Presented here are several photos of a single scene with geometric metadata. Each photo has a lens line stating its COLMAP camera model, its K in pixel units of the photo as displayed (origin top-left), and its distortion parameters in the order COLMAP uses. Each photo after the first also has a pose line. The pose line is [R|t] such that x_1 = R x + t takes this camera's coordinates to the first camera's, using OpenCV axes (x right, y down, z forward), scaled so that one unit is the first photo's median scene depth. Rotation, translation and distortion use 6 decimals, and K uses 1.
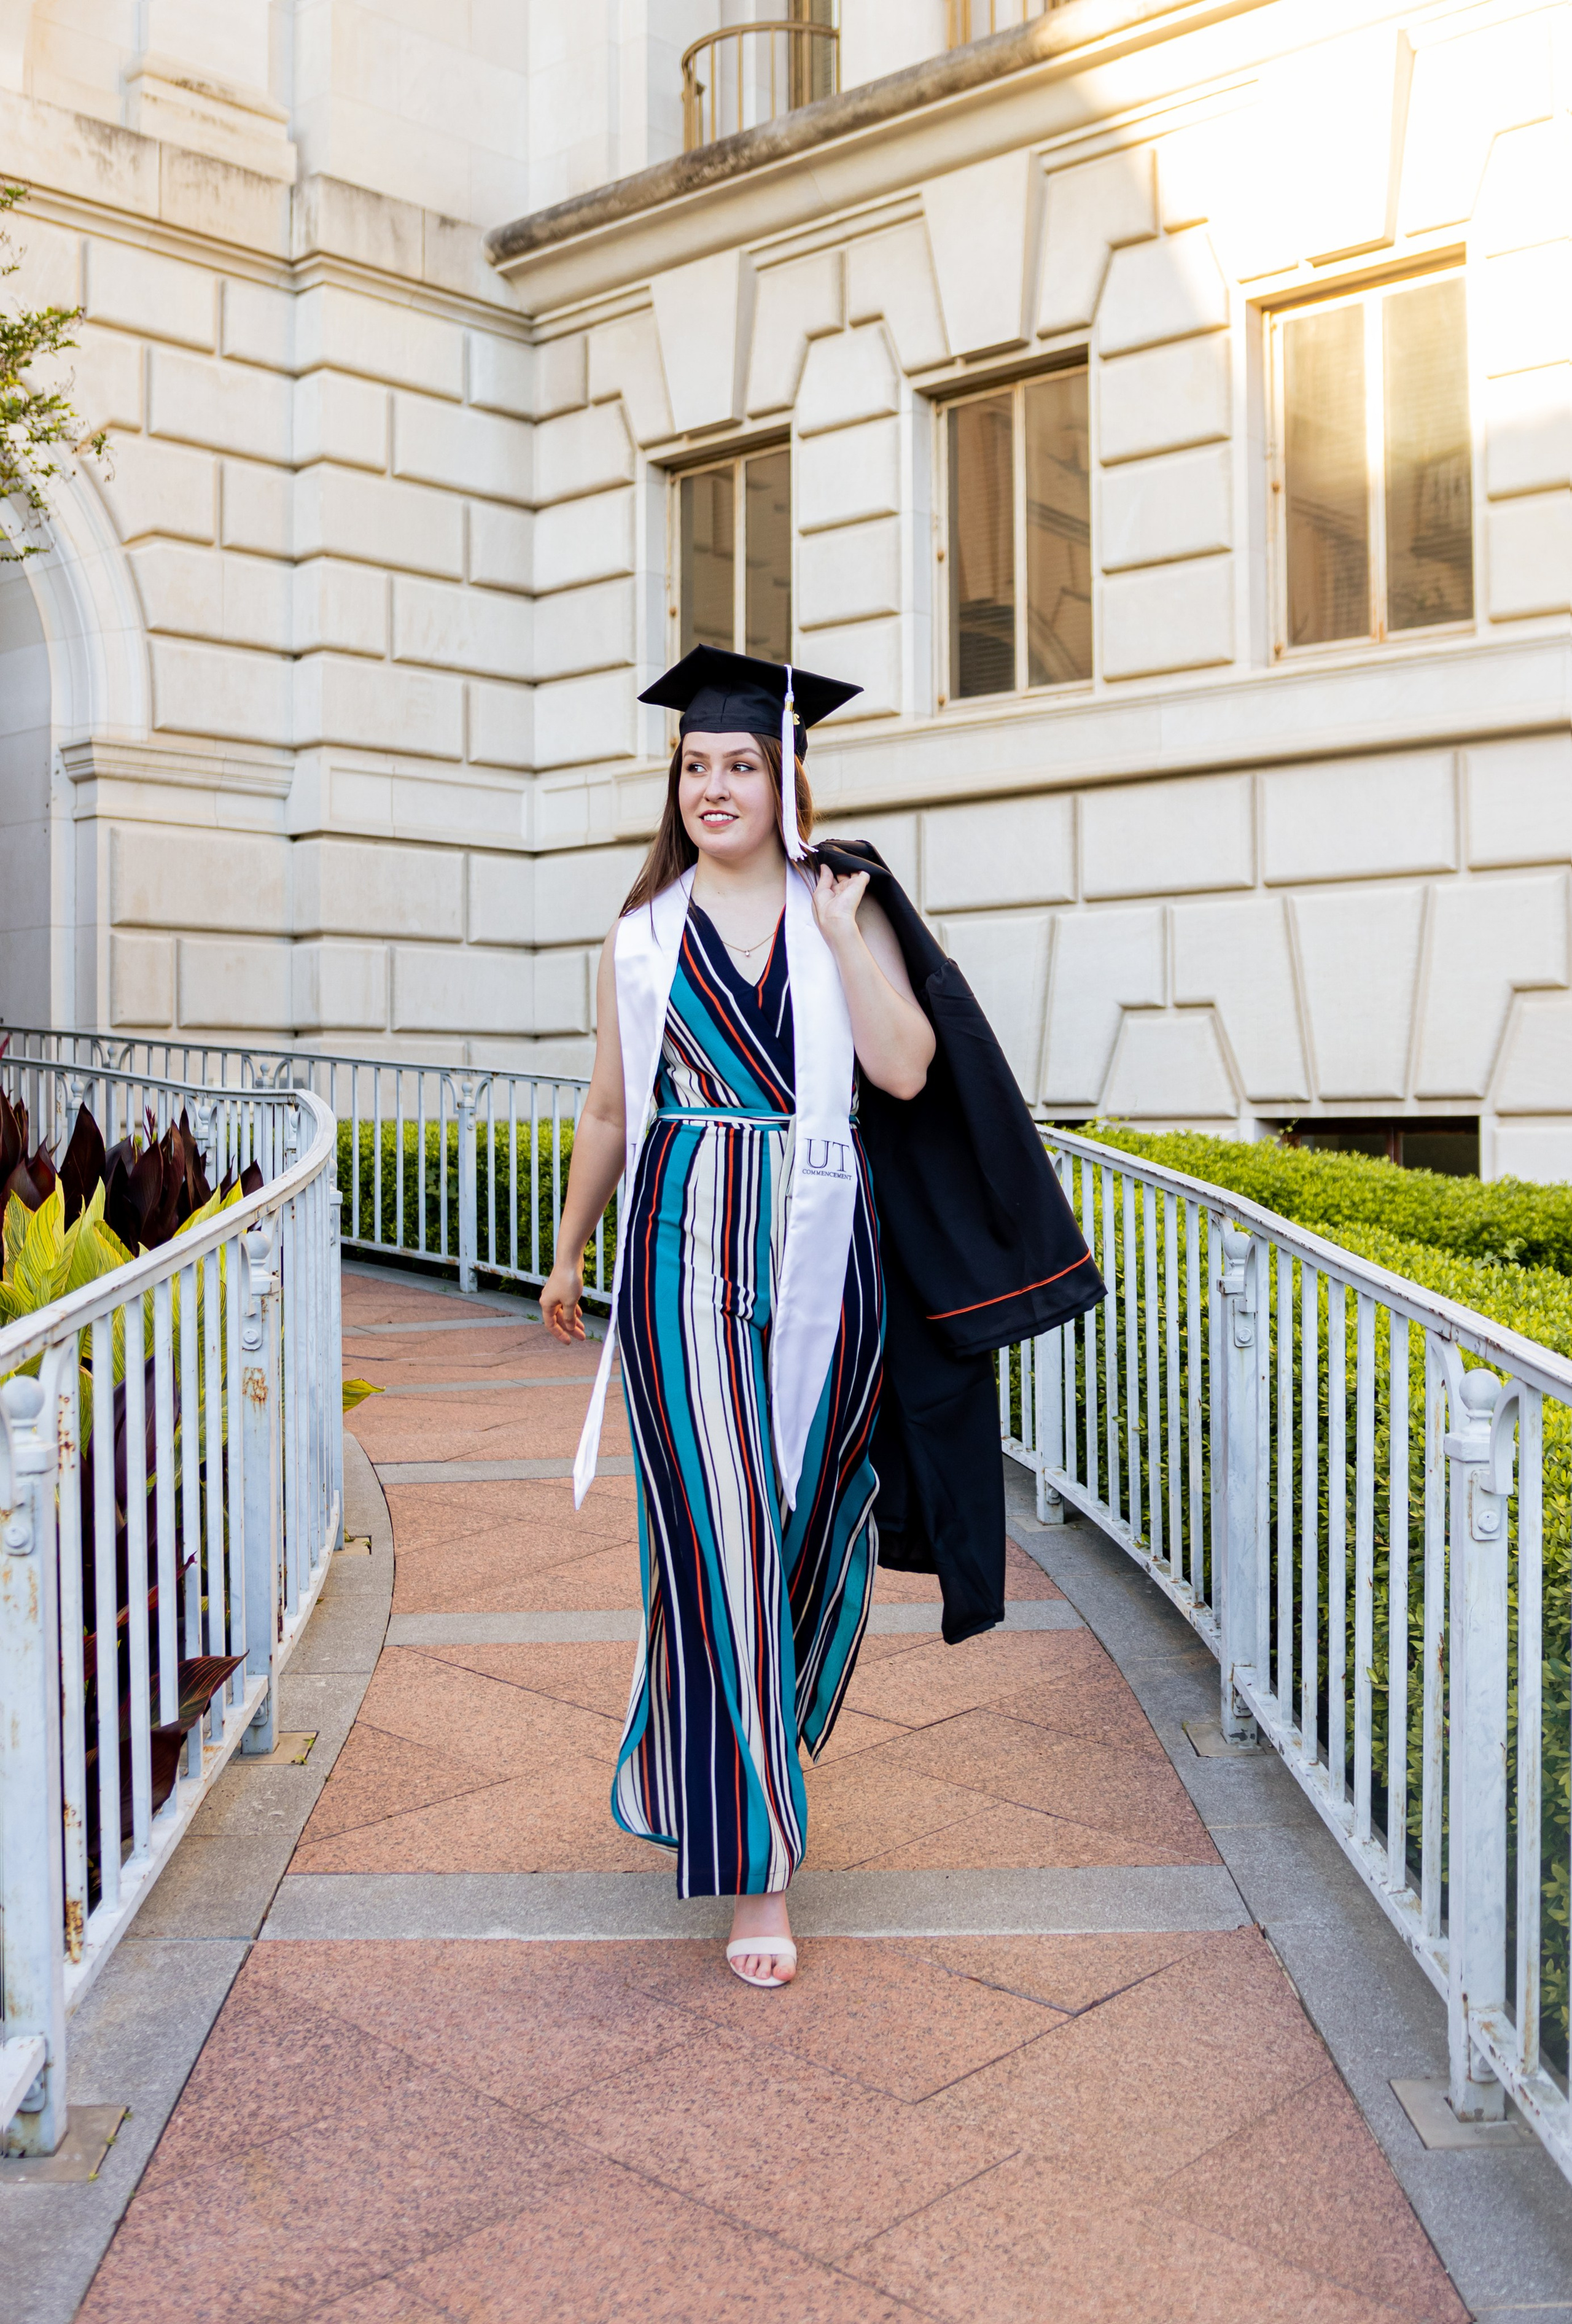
lens RADIAL K [[2357.8, 0, 826.5], [0, 2357.8, 1107.2], [0, 0, 1]] dist [-0.085275, 0.075670]
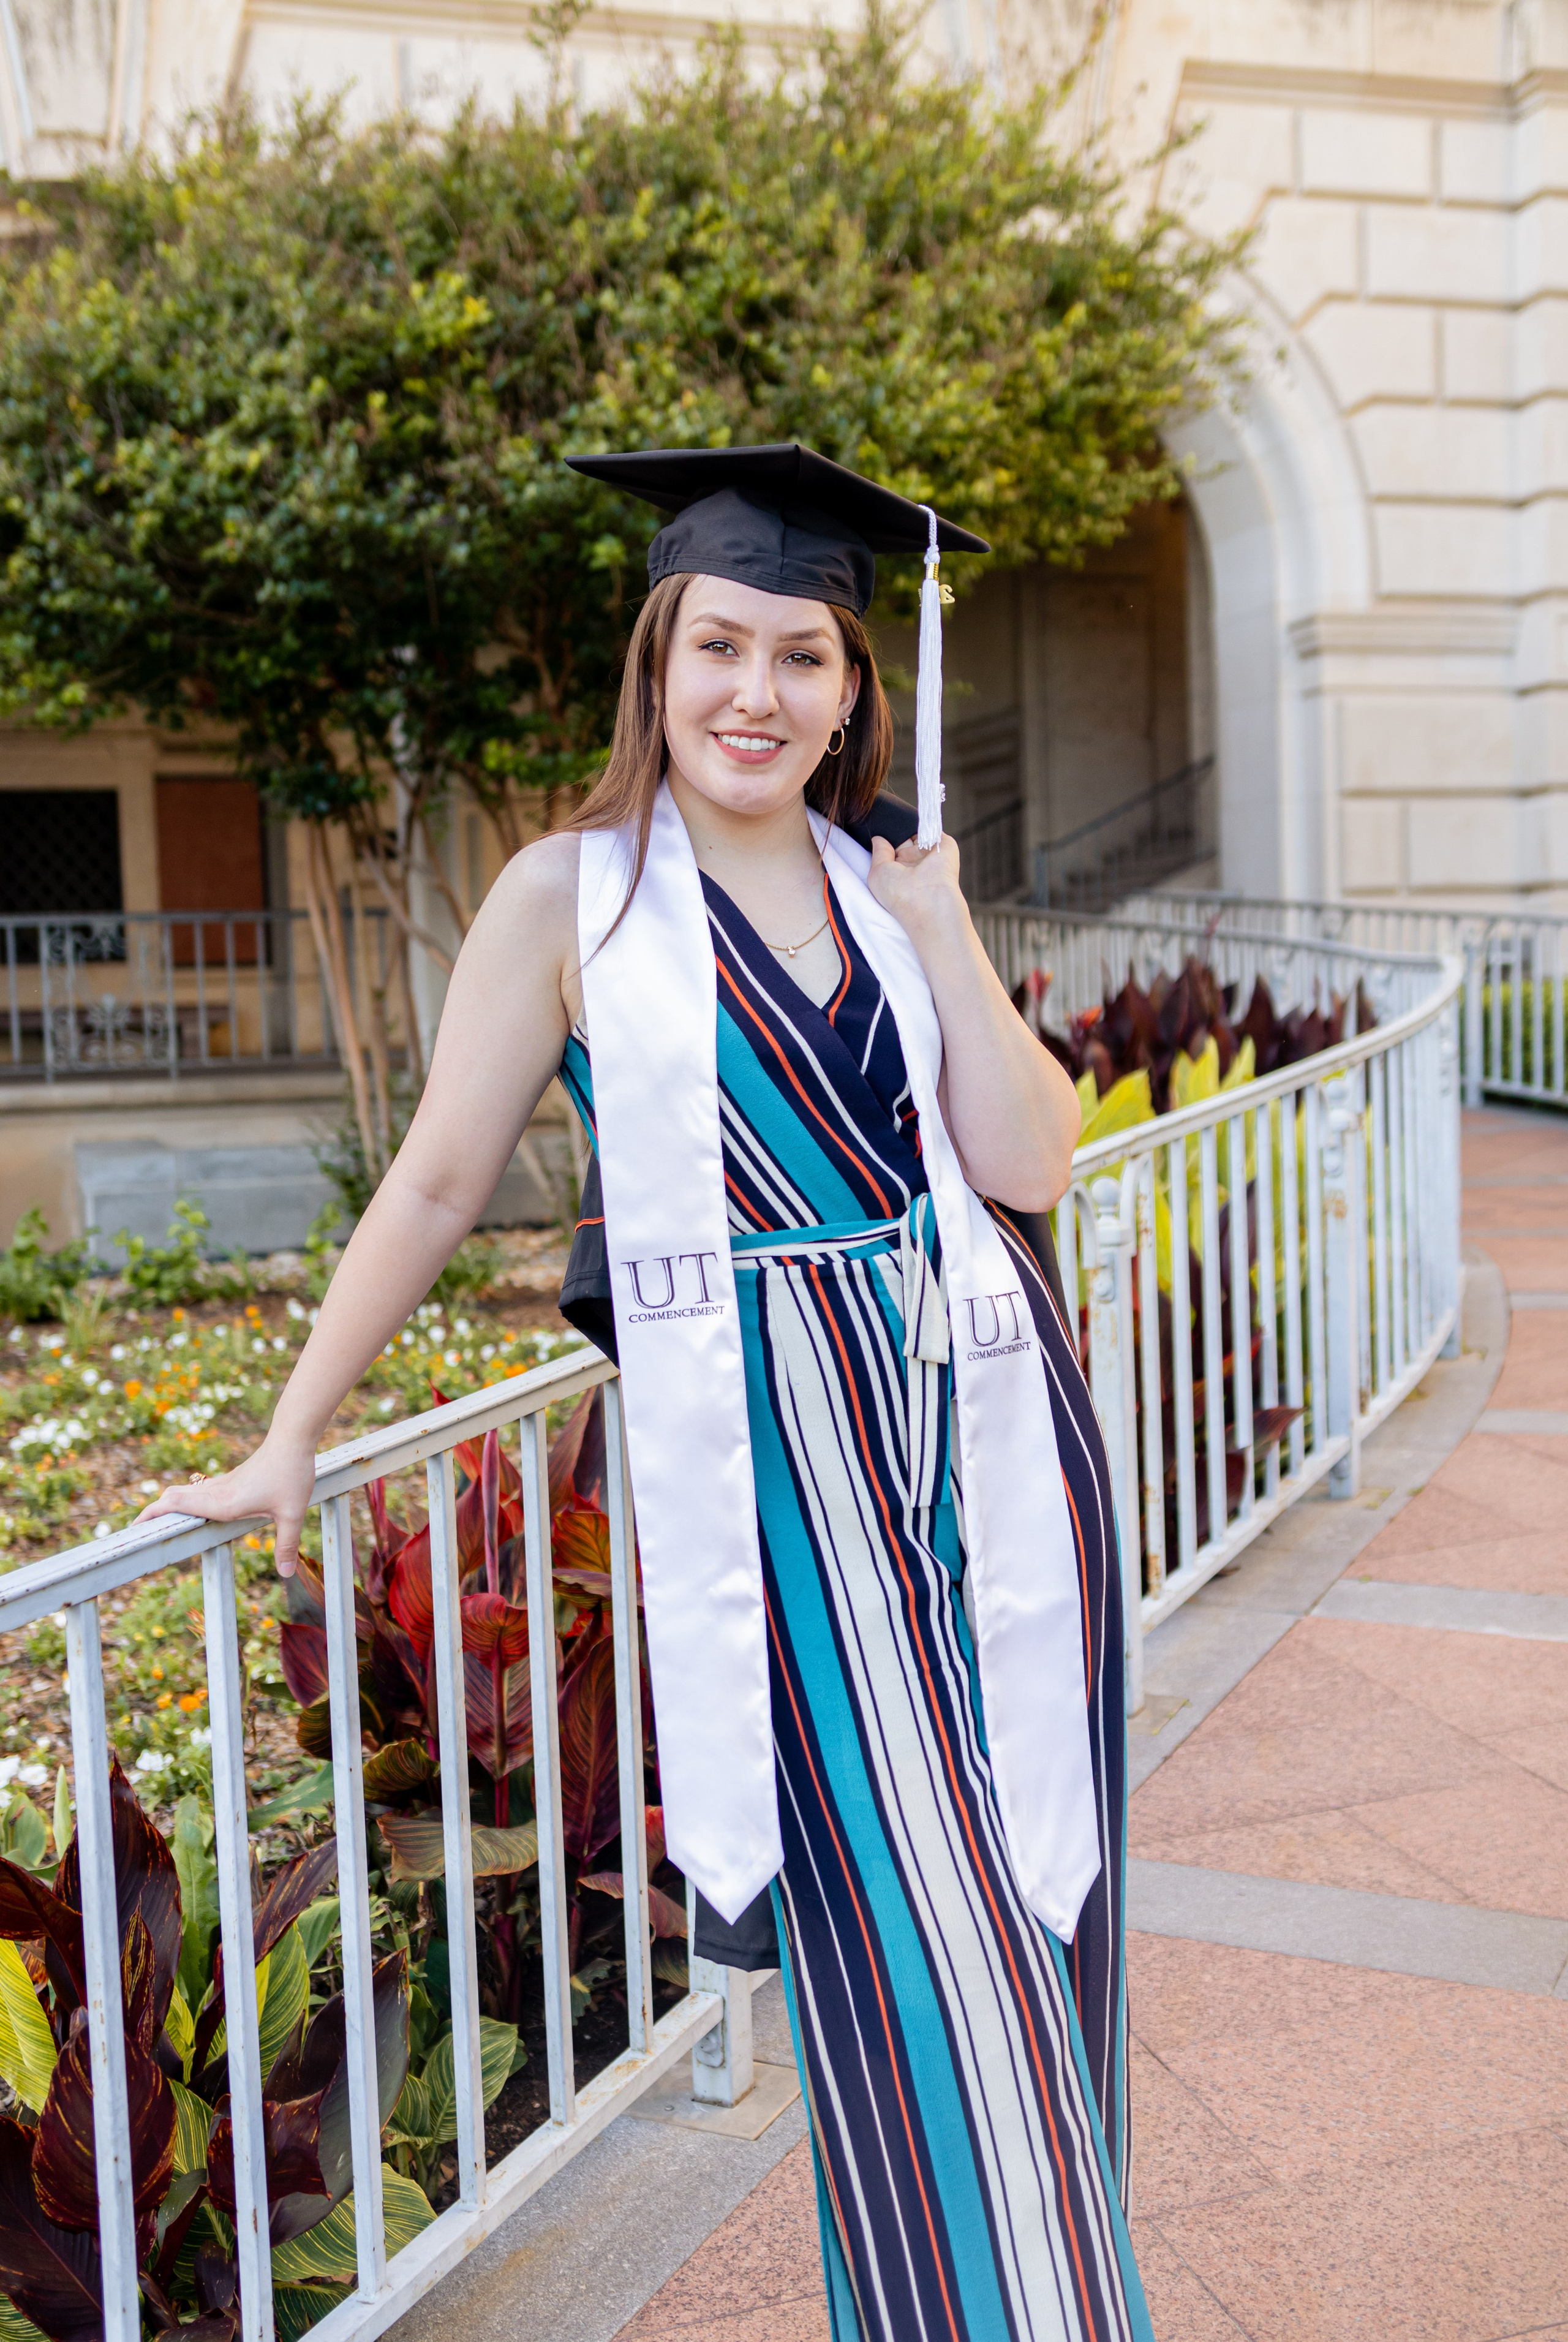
lens RADIAL K [[2601.2, 0, 720.9], [0, 2601.2, 1163.9], [0, 0, 1]] dist [0.008018, -0.009082]
pose [[0.842285, 0.005731, -0.539002, 0.212820], [0.036124, 0.997095, 0.067052, -0.005920], [0.537821, -0.075948, 0.839631, -0.312608]]
